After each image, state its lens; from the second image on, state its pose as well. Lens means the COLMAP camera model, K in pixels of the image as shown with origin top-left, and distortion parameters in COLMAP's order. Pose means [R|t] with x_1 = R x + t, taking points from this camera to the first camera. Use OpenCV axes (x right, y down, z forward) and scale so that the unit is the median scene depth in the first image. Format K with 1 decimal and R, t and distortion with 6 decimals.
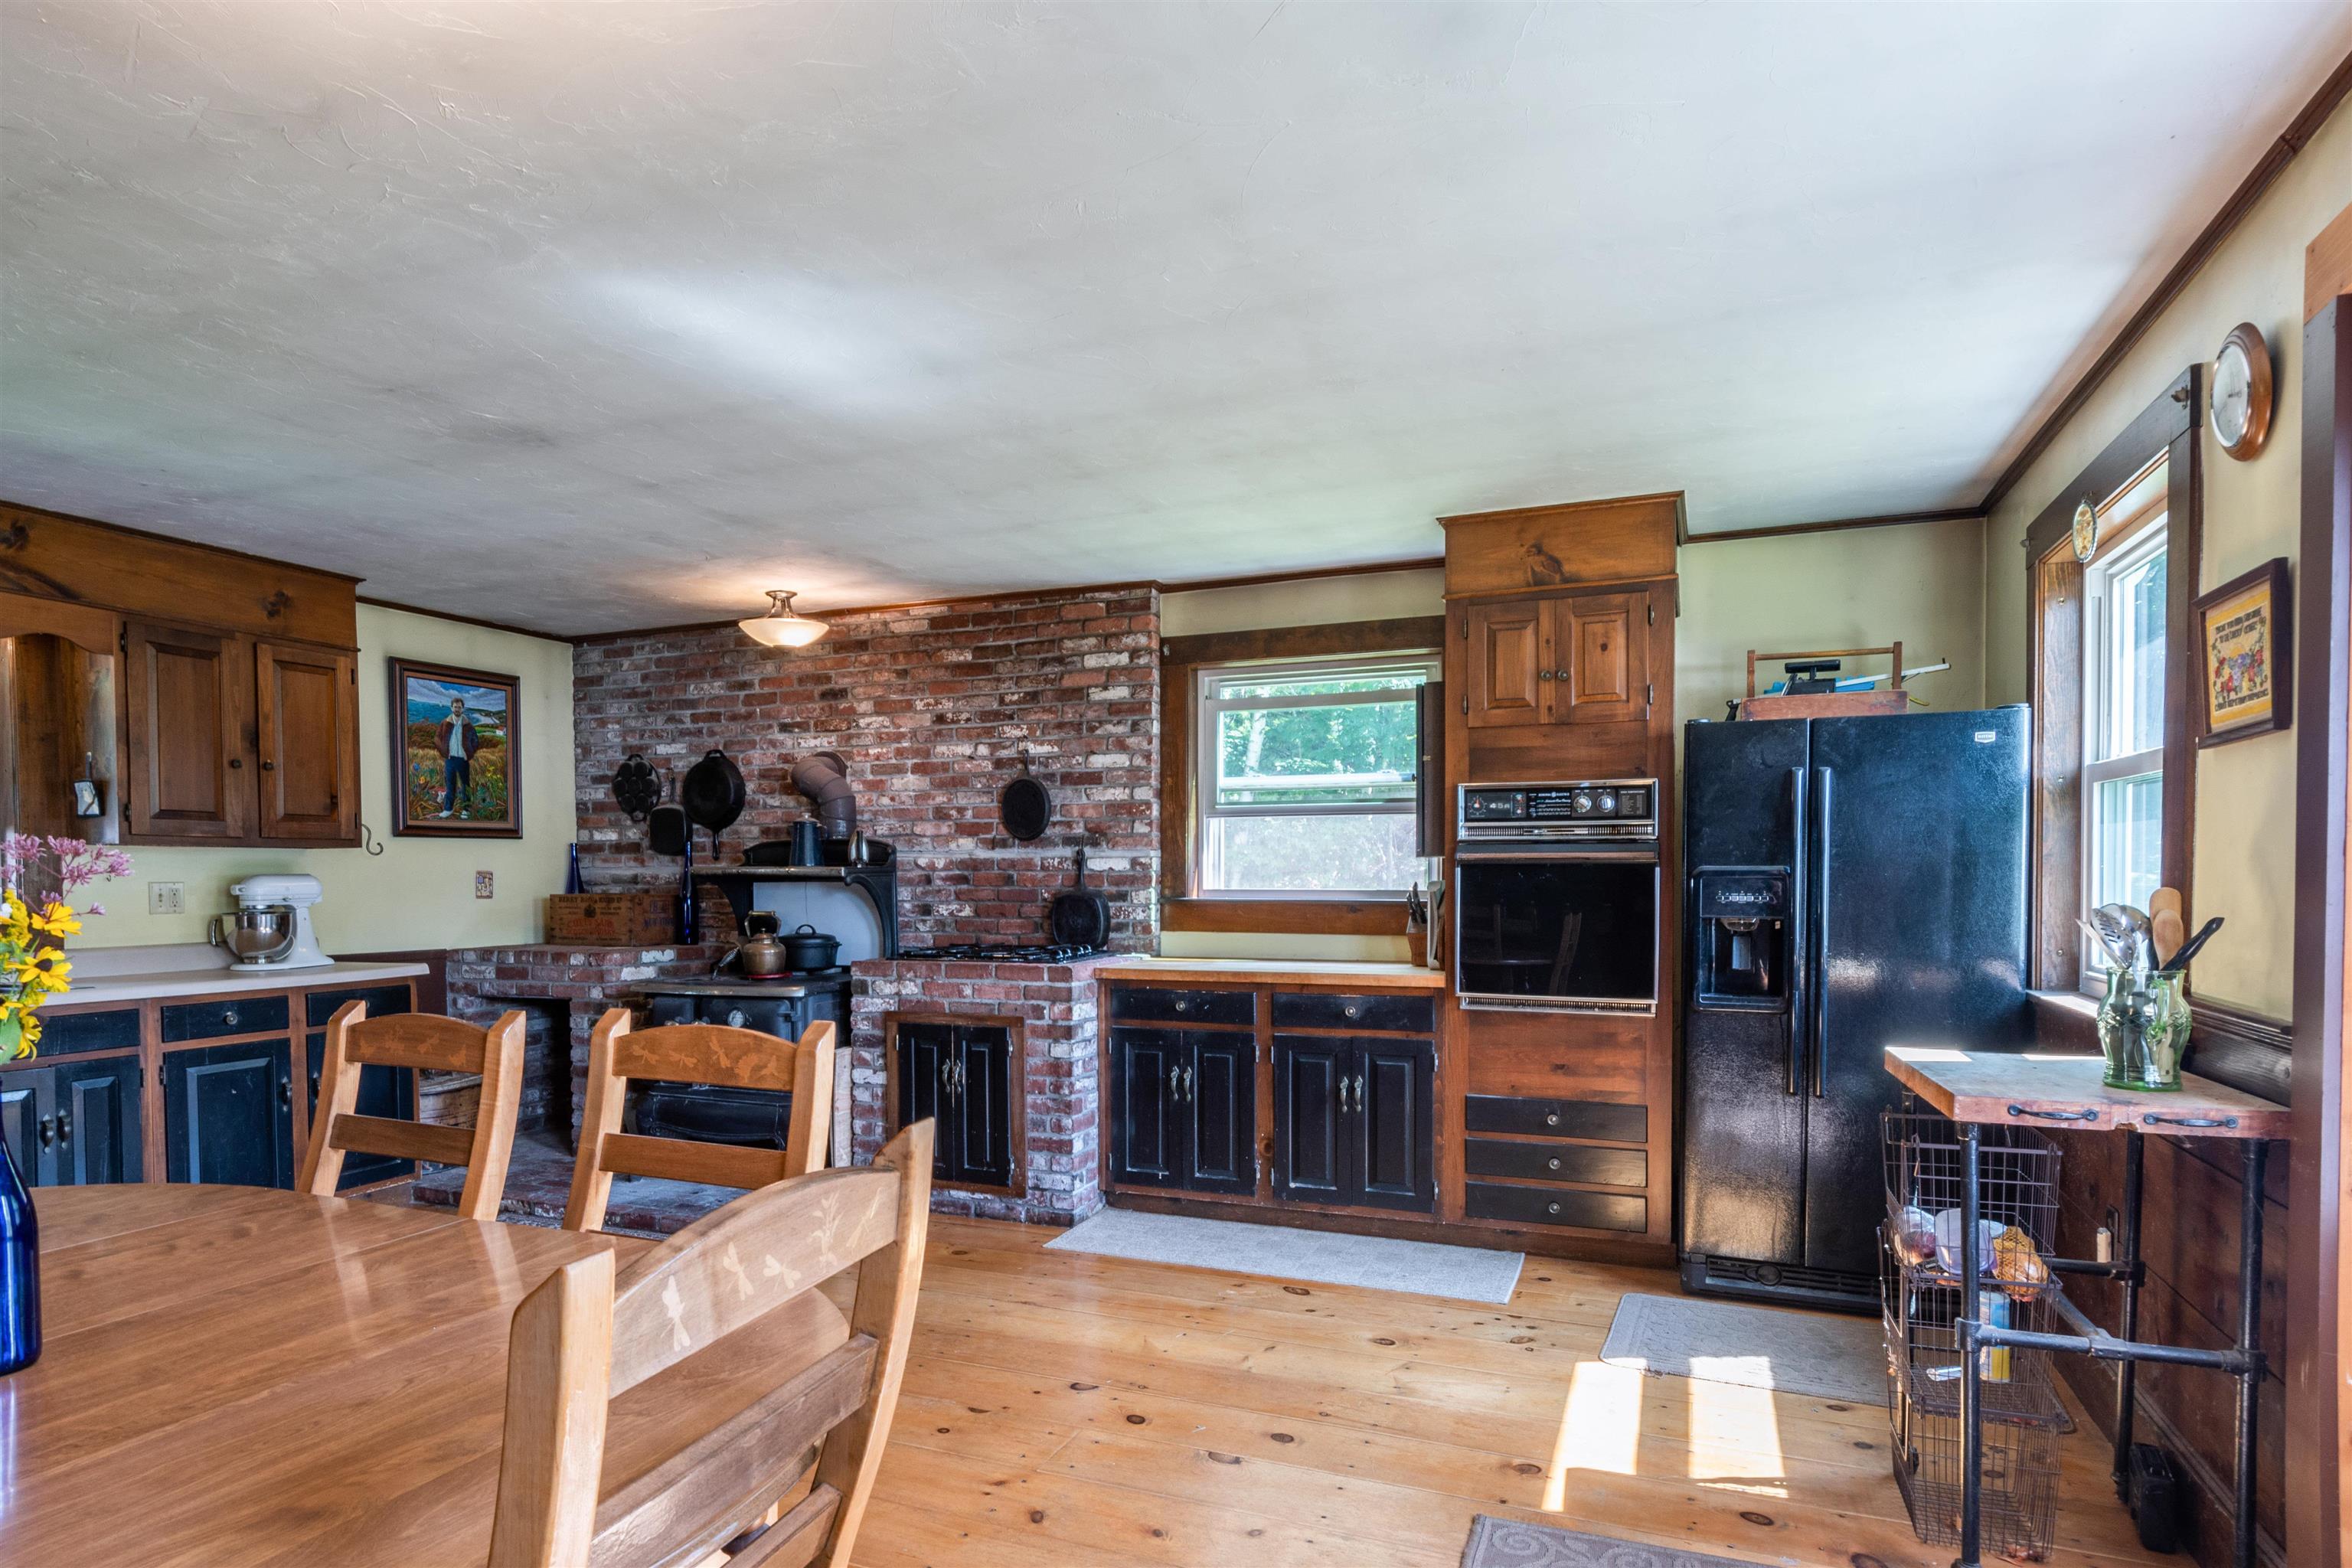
lens RADIAL K [[1382.9, 0, 1174.3], [0, 1382.9, 905.7], [0, 0, 1]] dist [0.008938, 0.000498]
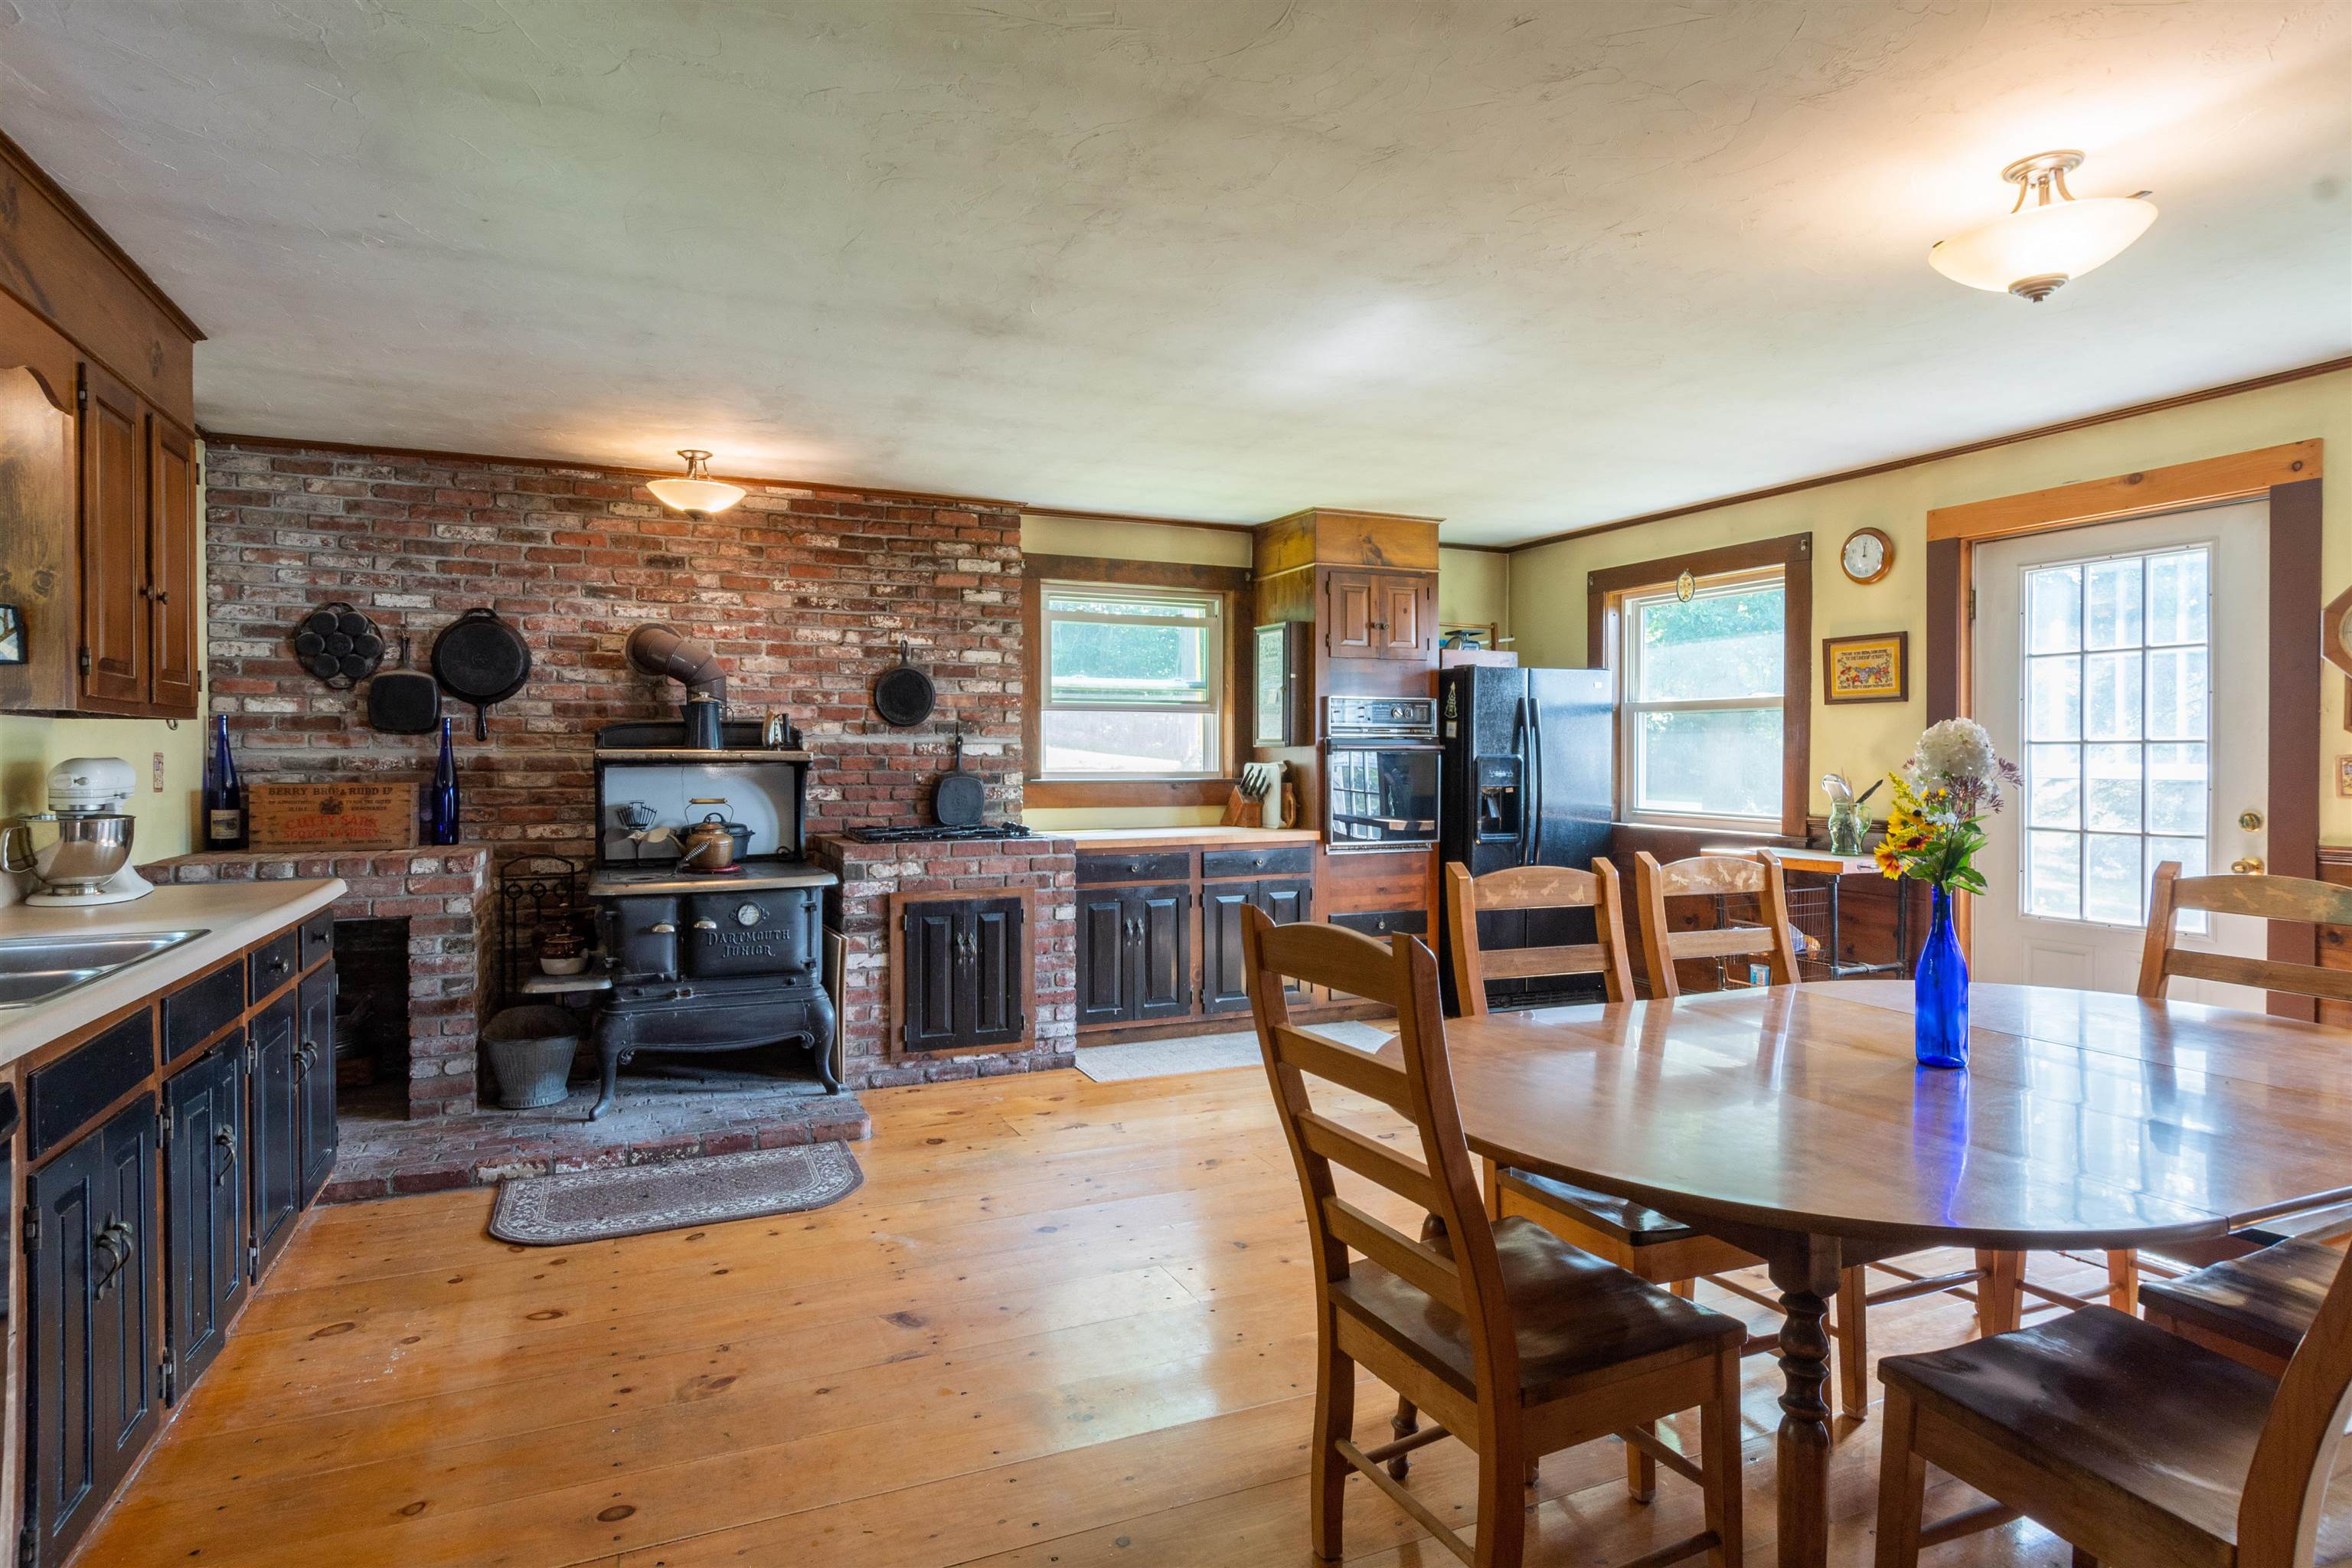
lens RADIAL K [[1281.6, 0, 1237.1], [0, 1281.6, 763.3], [0, 0, 1]] dist [0.011070, -0.003992]
pose [[0.650437, -0.001686, 0.759559, -0.678023], [0.014970, 0.999832, -0.010601, -0.004969], [-0.759413, 0.018266, 0.650352, 0.169799]]
